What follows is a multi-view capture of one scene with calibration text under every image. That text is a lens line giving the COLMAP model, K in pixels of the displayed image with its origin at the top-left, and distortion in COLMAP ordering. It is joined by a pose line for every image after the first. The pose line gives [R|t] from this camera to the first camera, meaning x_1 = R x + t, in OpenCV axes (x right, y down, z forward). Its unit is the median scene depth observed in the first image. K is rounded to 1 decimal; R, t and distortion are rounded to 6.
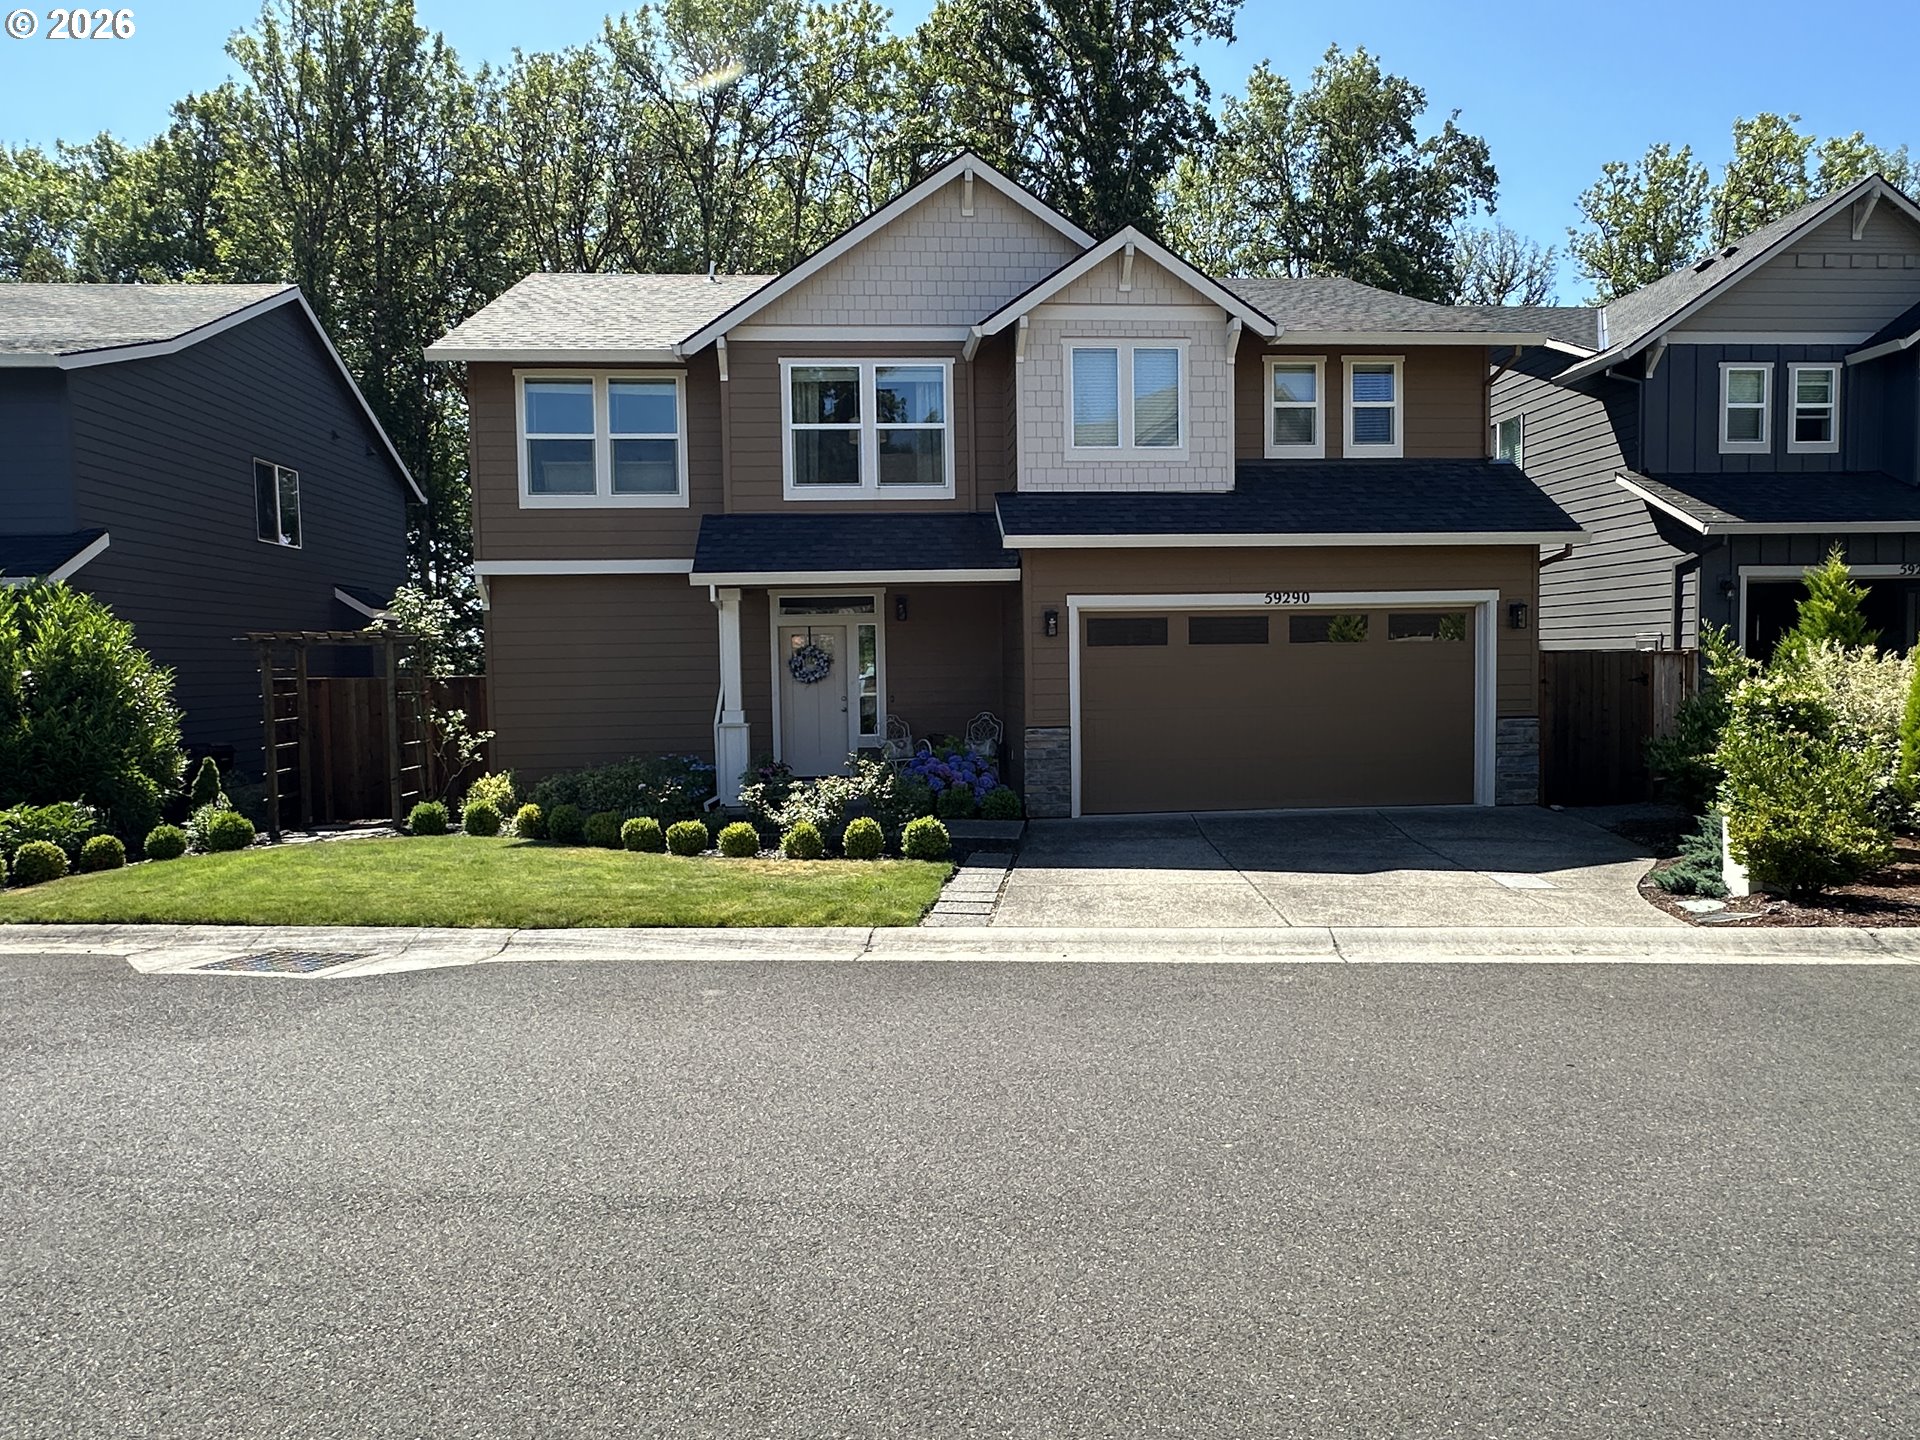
lens RADIAL K [[1178.6, 0, 965.1], [0, 1178.6, 718.1], [0, 0, 1]] dist [-0.006168, 0.003212]
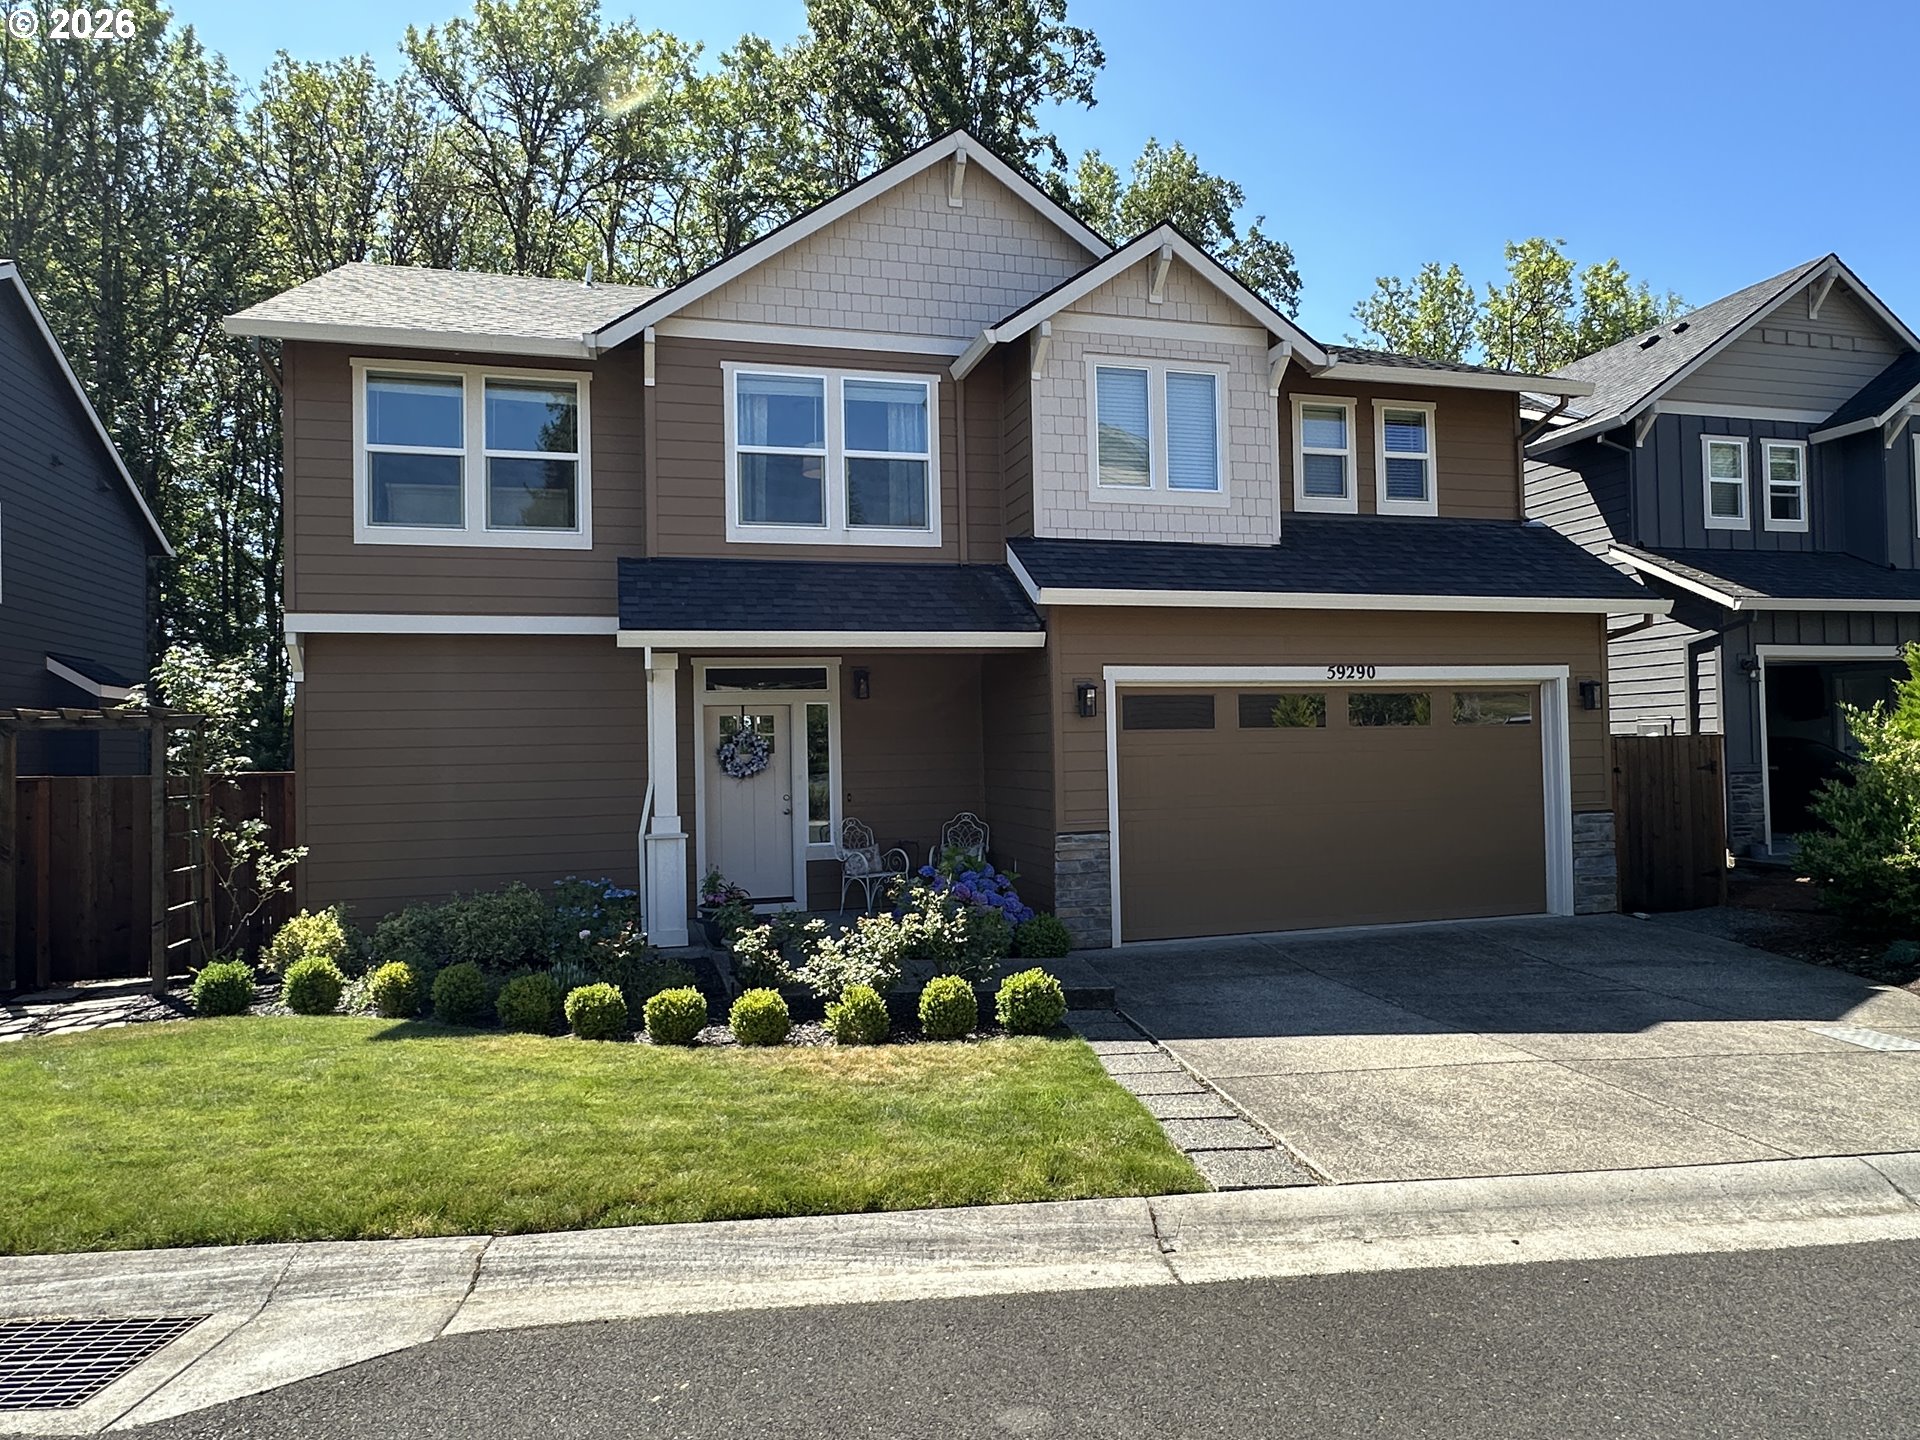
lens RADIAL K [[1178.6, 0, 960.2], [0, 1178.6, 716.9], [0, 0, 1]] dist [-0.006168, 0.003212]
pose [[0.981620, 0.002131, 0.190832, -0.151150], [0.012026, 0.997260, -0.072995, -0.012164], [-0.190465, 0.073948, 0.978905, 0.223945]]
